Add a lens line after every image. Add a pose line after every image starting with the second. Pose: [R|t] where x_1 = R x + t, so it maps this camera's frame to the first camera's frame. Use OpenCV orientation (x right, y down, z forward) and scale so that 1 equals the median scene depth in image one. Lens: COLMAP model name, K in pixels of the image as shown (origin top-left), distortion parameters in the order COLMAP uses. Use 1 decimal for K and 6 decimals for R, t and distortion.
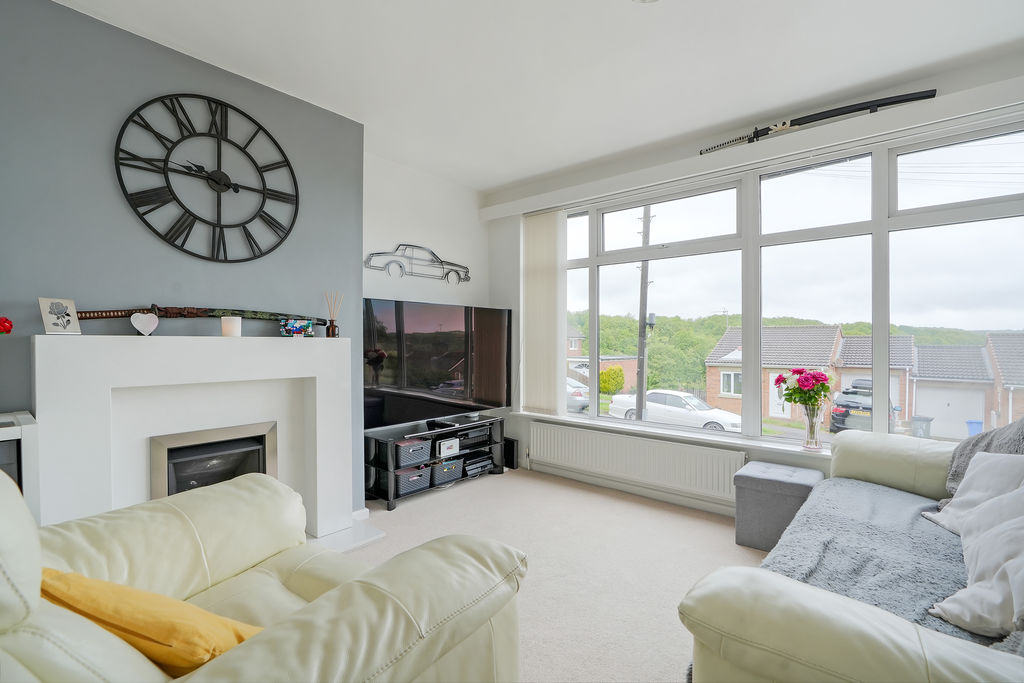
lens RADIAL K [[466.3, 0, 514.5], [0, 466.3, 343.6], [0, 0, 1]] dist [-0.011521, -0.000165]
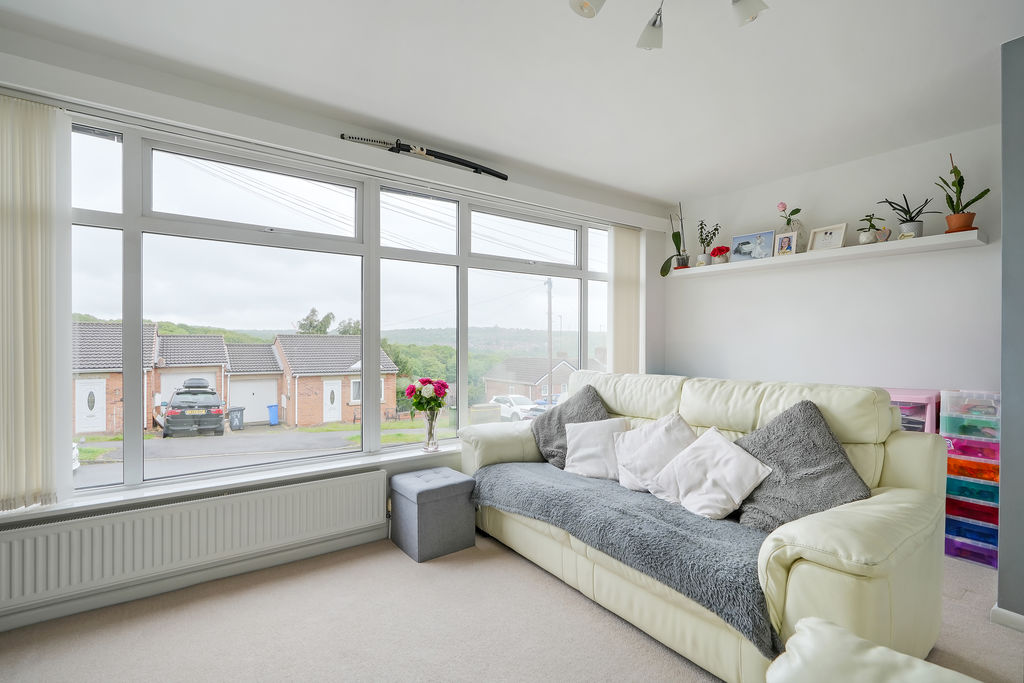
lens RADIAL K [[466.3, 0, 505.6], [0, 466.3, 341.5], [0, 0, 1]] dist [-0.011521, -0.000165]
pose [[0.236330, -0.003595, 0.971666, -0.357325], [0.000785, 0.999994, 0.003509, -0.032764], [-0.971673, -0.000066, 0.236331, 0.489868]]
